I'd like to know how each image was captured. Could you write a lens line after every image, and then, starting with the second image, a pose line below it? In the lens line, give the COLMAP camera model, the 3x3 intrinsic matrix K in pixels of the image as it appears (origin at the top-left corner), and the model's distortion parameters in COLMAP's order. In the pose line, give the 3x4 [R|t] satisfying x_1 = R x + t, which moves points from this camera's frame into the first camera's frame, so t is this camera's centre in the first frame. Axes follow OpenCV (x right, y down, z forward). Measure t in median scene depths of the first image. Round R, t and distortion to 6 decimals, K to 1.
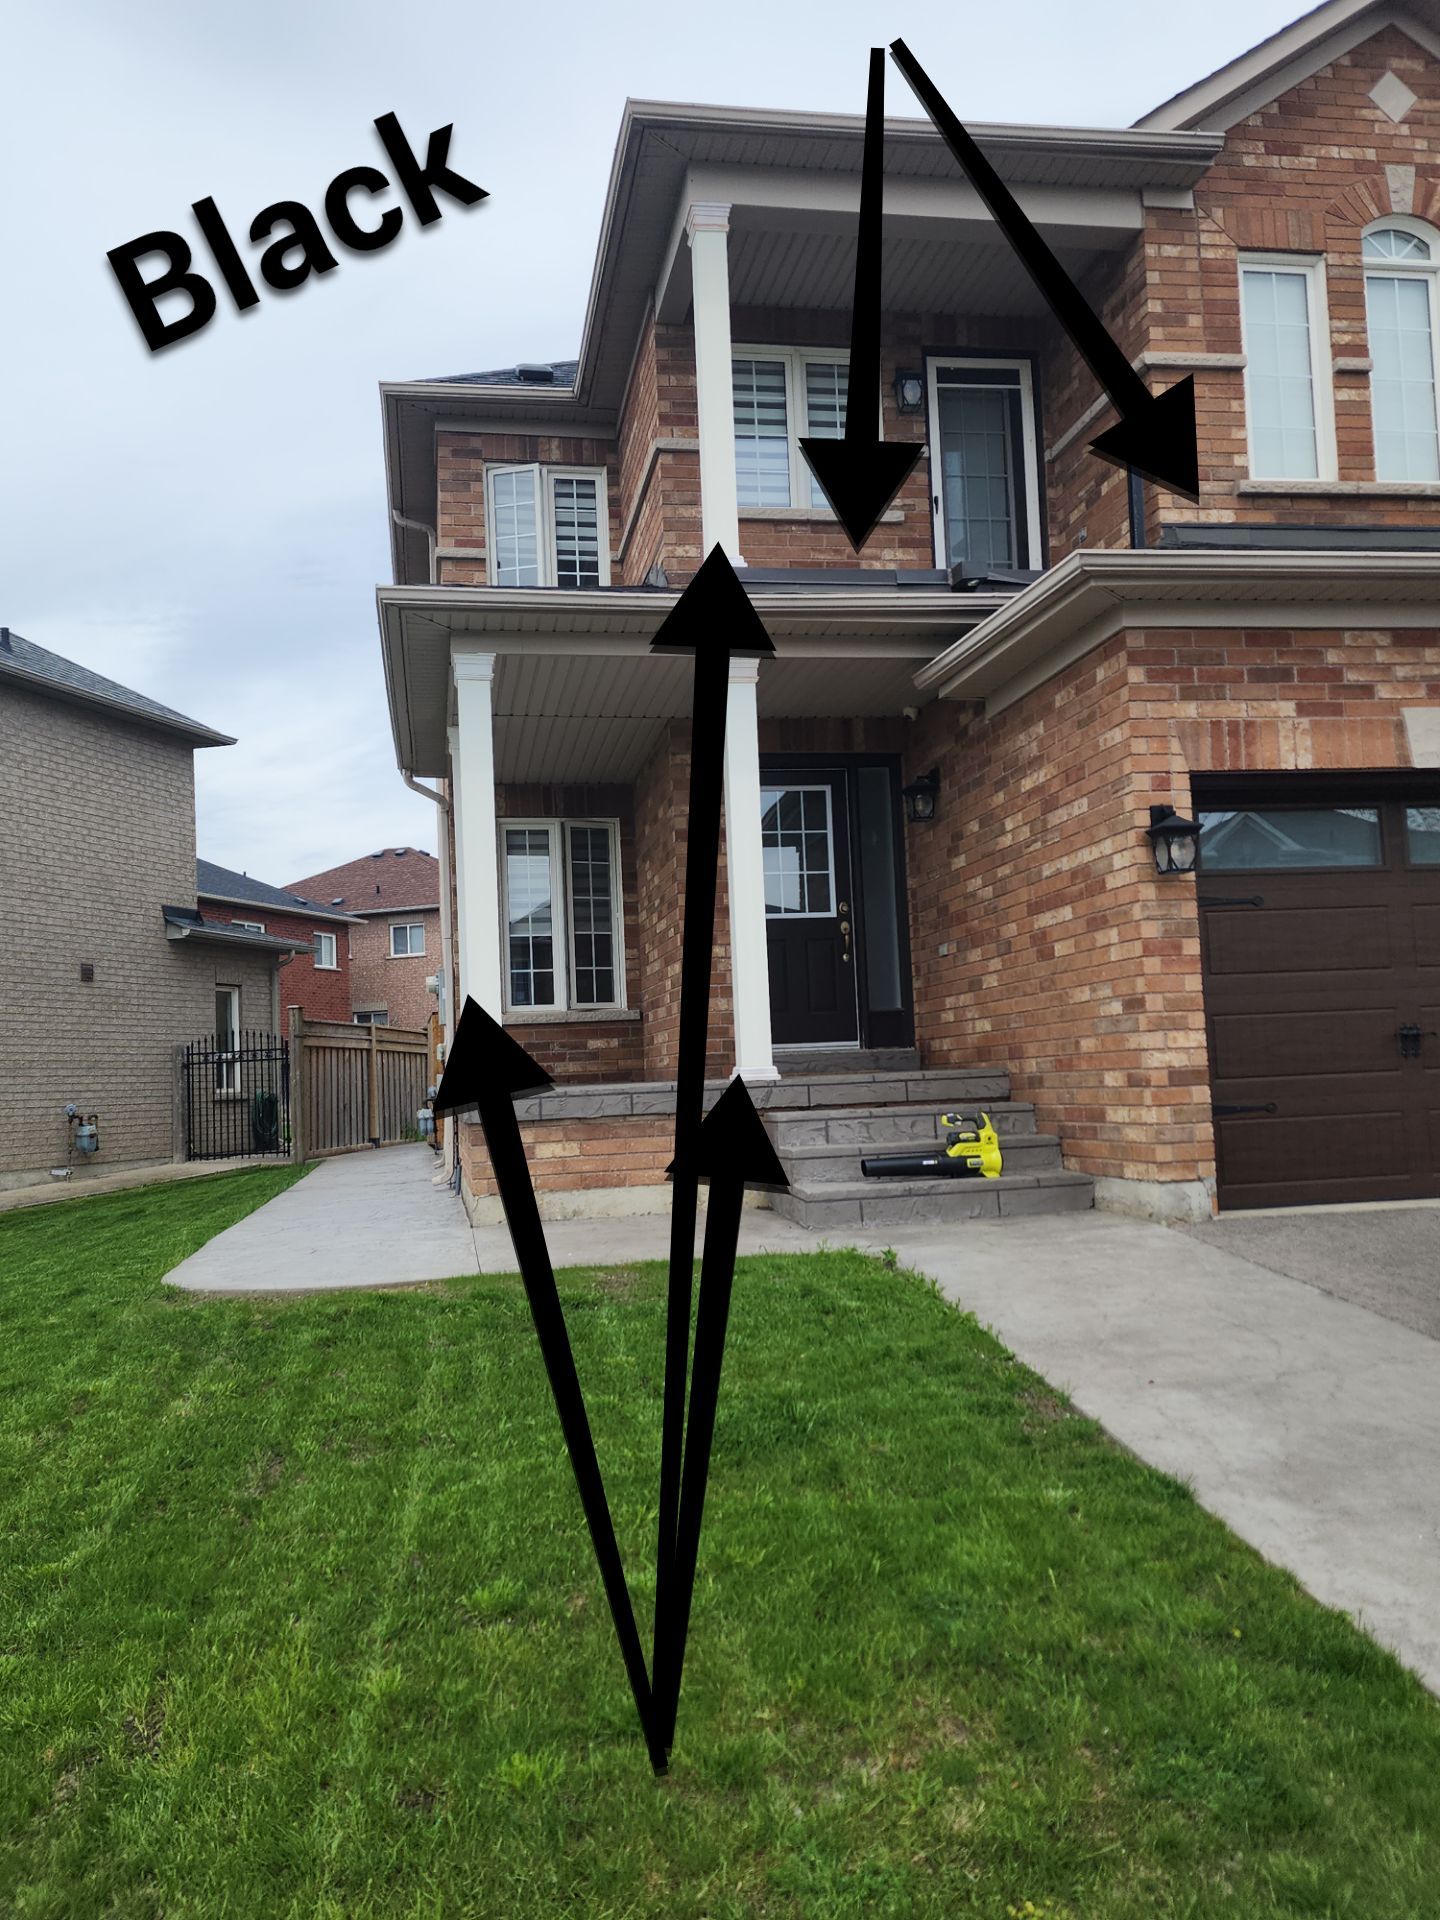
lens RADIAL K [[1544.2, 0, 712.0], [0, 1544.2, 971.5], [0, 0, 1]] dist [0.114490, -0.138085]
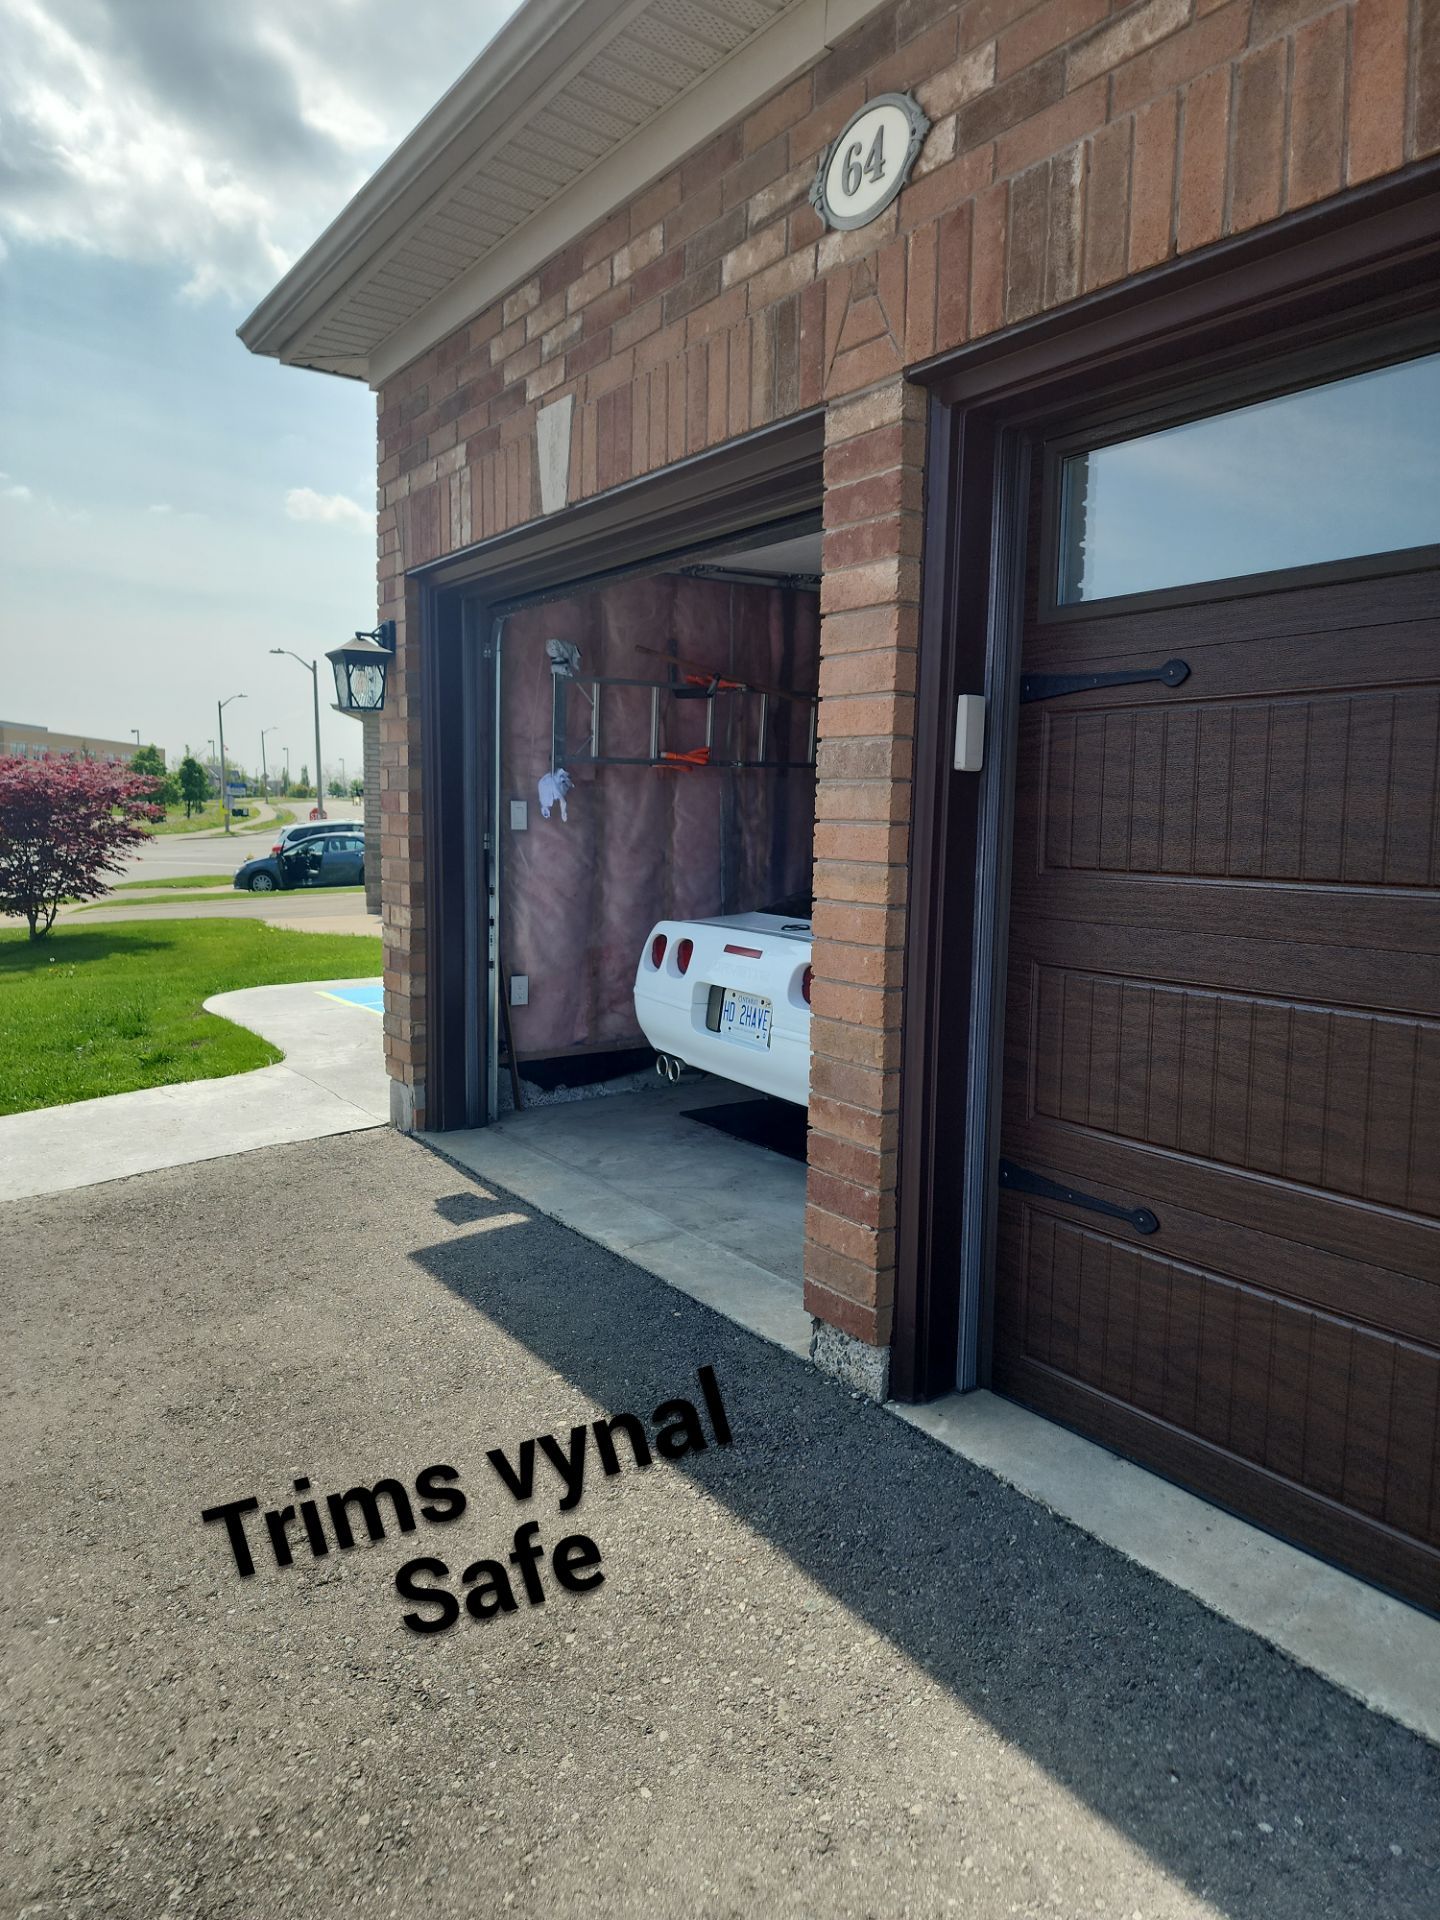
lens RADIAL K [[1276.8, 0, 718.5], [0, 1276.8, 952.5], [0, 0, 1]] dist [0.070553, -0.065434]
pose [[0.409963, 0.150804, -0.899549, 0.749834], [0.030413, 0.983429, 0.178726, -0.040388], [0.911595, -0.100629, 0.398582, 0.673953]]
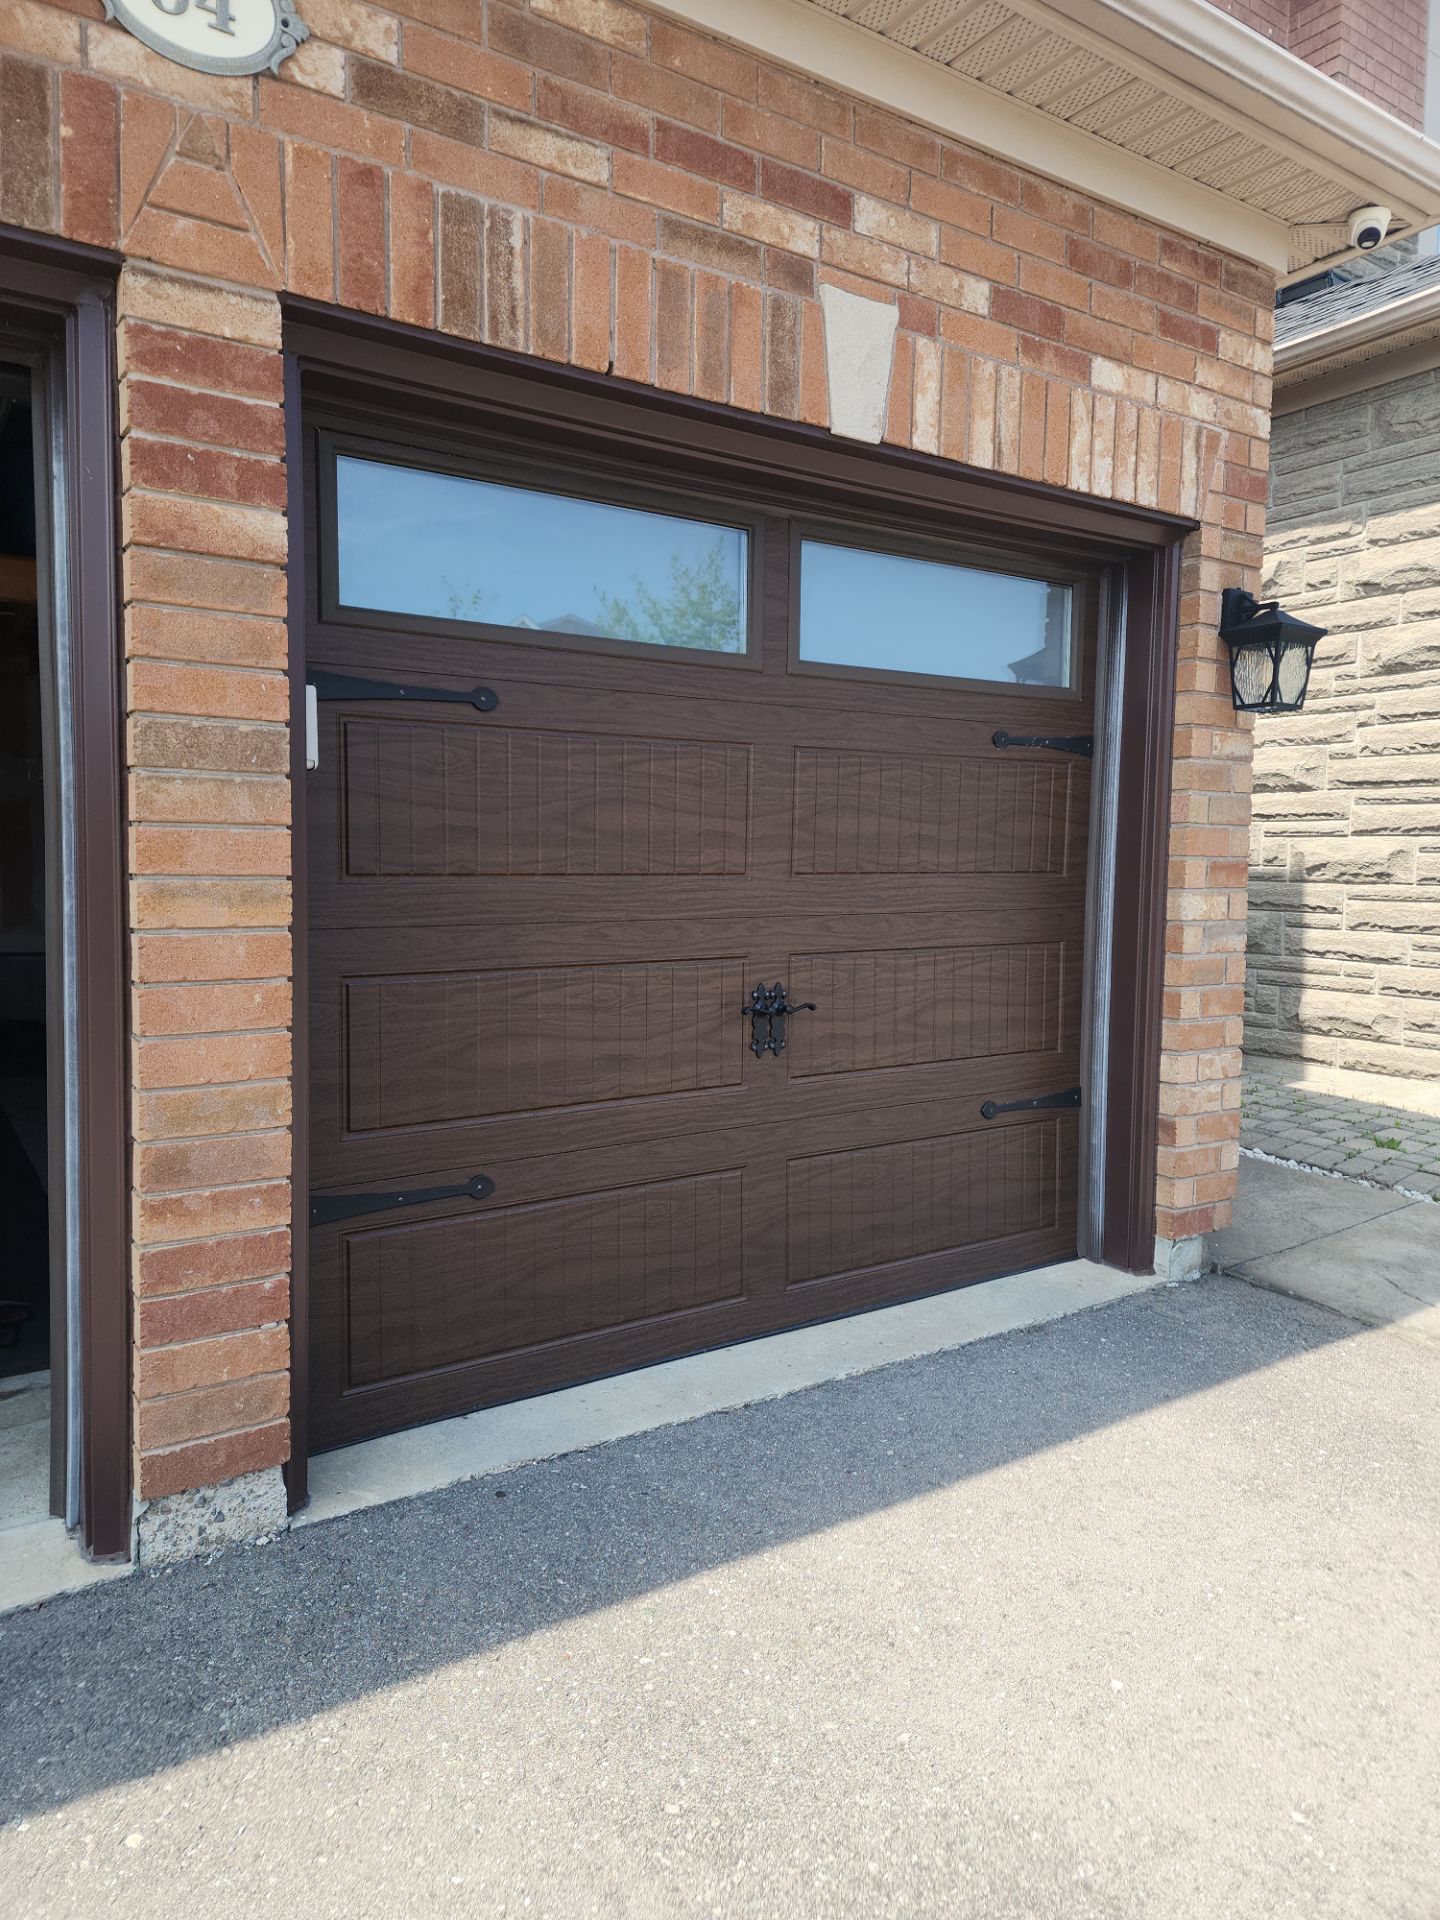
lens RADIAL K [[1276.8, 0, 718.5], [0, 1276.8, 952.5], [0, 0, 1]] dist [0.070553, -0.065434]
pose [[0.911949, 0.023117, 0.409651, 0.491810], [-0.079948, 0.989286, 0.122150, -0.029997], [-0.402439, -0.144145, 0.904027, 0.577084]]
